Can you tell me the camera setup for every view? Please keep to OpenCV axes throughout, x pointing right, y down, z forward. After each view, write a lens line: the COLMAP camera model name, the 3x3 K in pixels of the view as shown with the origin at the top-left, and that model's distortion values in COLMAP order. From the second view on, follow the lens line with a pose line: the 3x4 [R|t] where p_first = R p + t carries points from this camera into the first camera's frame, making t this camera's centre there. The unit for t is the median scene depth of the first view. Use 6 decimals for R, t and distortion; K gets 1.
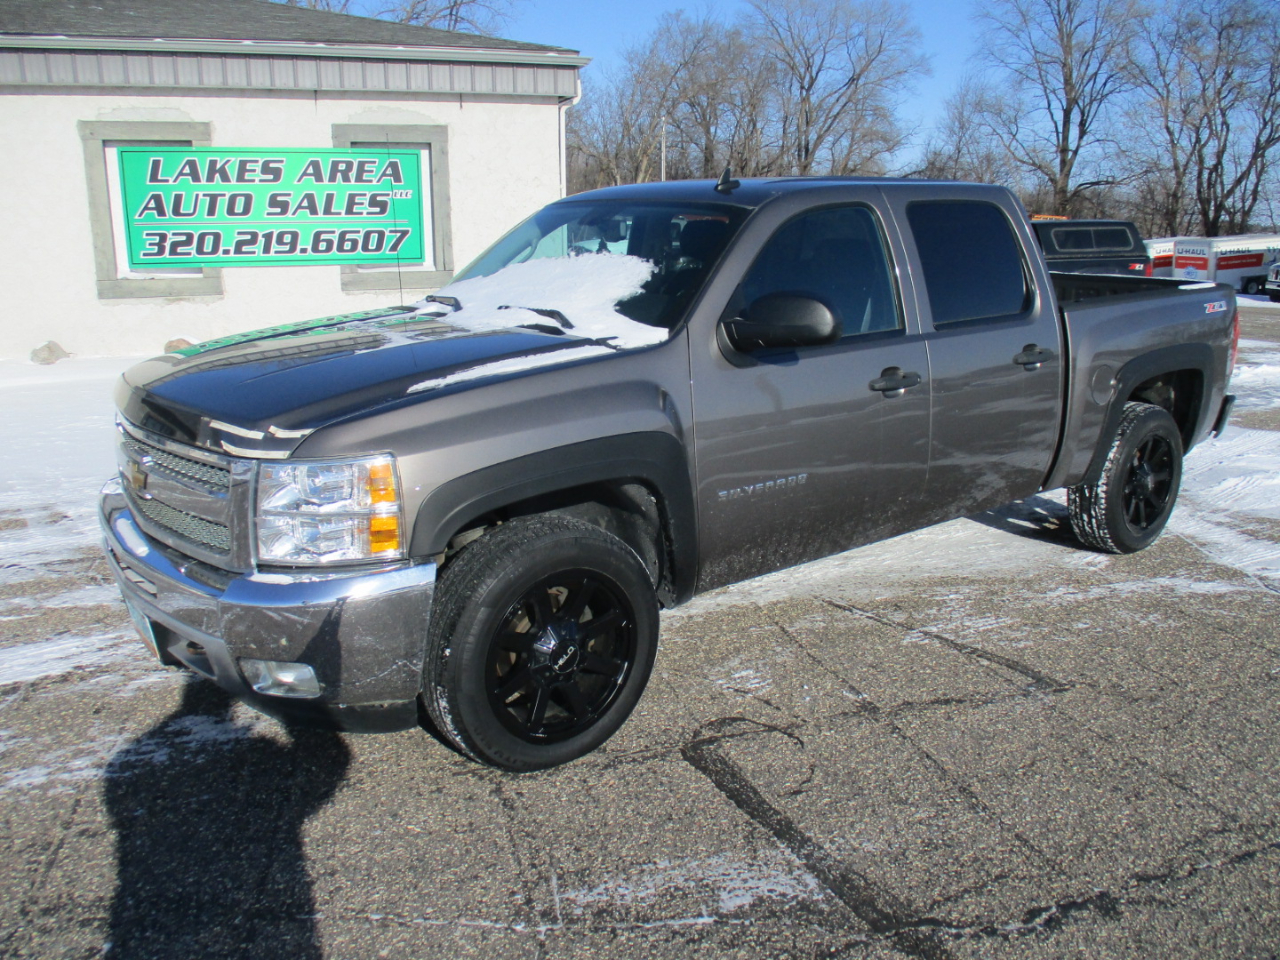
lens RADIAL K [[1061.2, 0, 642.0], [0, 1061.2, 454.4], [0, 0, 1]] dist [-0.030389, 0.001364]
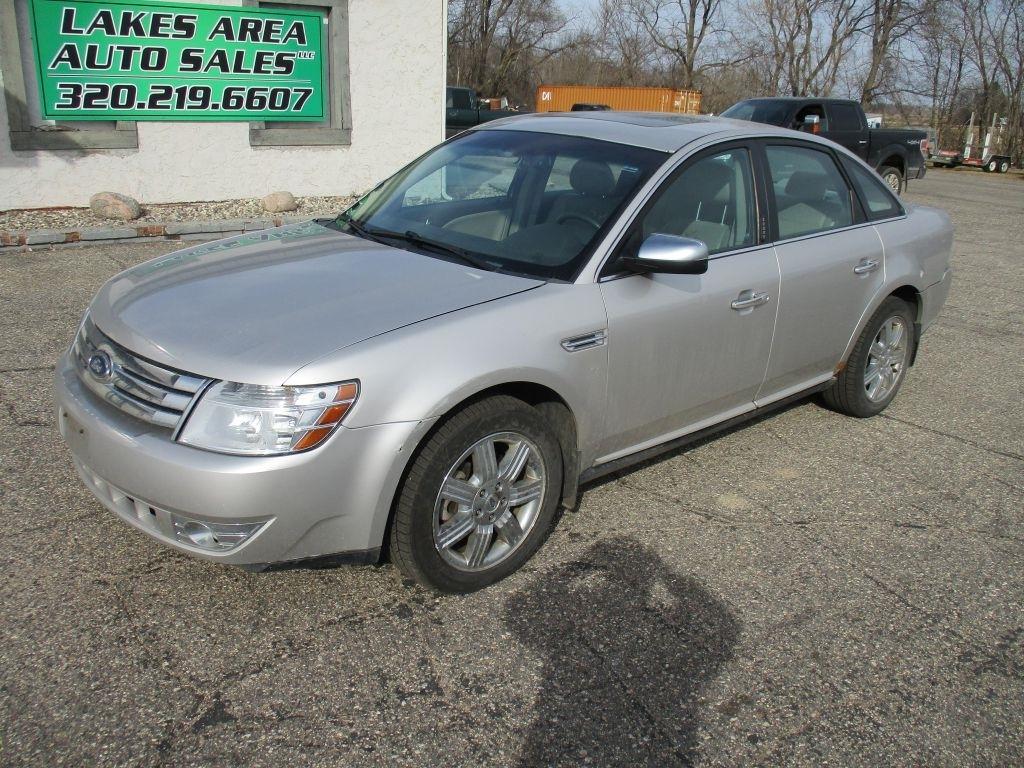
lens RADIAL K [[848.9, 0, 513.6], [0, 848.9, 363.5], [0, 0, 1]] dist [-0.030389, 0.001364]
pose [[0.975322, -0.032409, 0.218395, -0.223945], [0.009736, 0.994519, 0.104103, -0.023795], [-0.220572, -0.099407, 0.970292, 0.099523]]
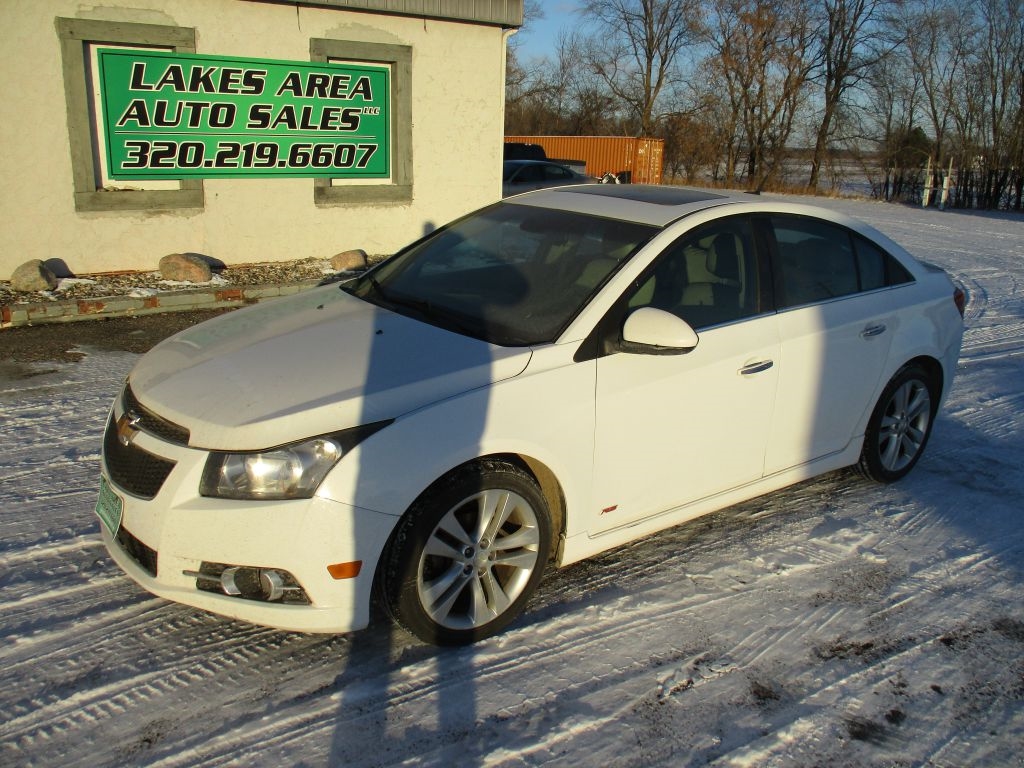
lens RADIAL K [[846.8, 0, 511.4], [0, 846.8, 362.1], [0, 0, 1]] dist [-0.022168, -0.006780]
pose [[0.959497, -0.043709, 0.278306, -0.344579], [0.030678, 0.998227, 0.051011, -0.038784], [-0.280042, -0.040407, 0.959137, 0.160582]]
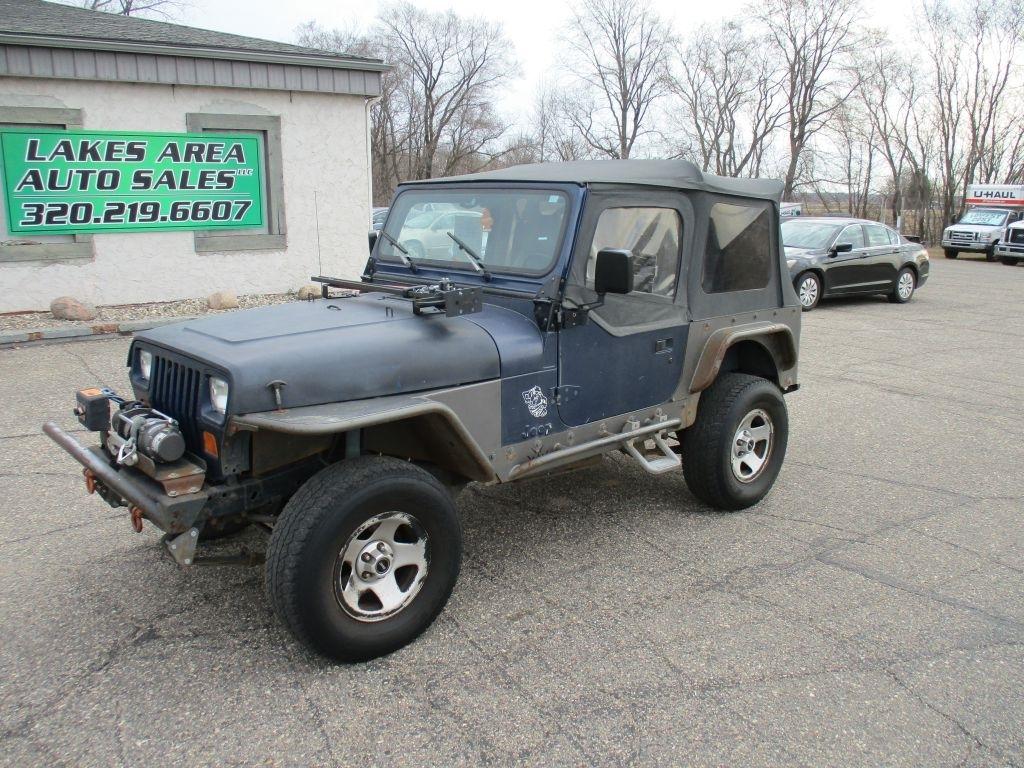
lens RADIAL K [[846.8, 0, 511.4], [0, 846.8, 362.1], [0, 0, 1]] dist [-0.022168, -0.006780]
pose [[0.963042, -0.050041, 0.264662, -0.204296], [0.054207, 0.998494, -0.008457, -0.003499], [-0.263840, 0.022491, 0.964304, -0.010100]]
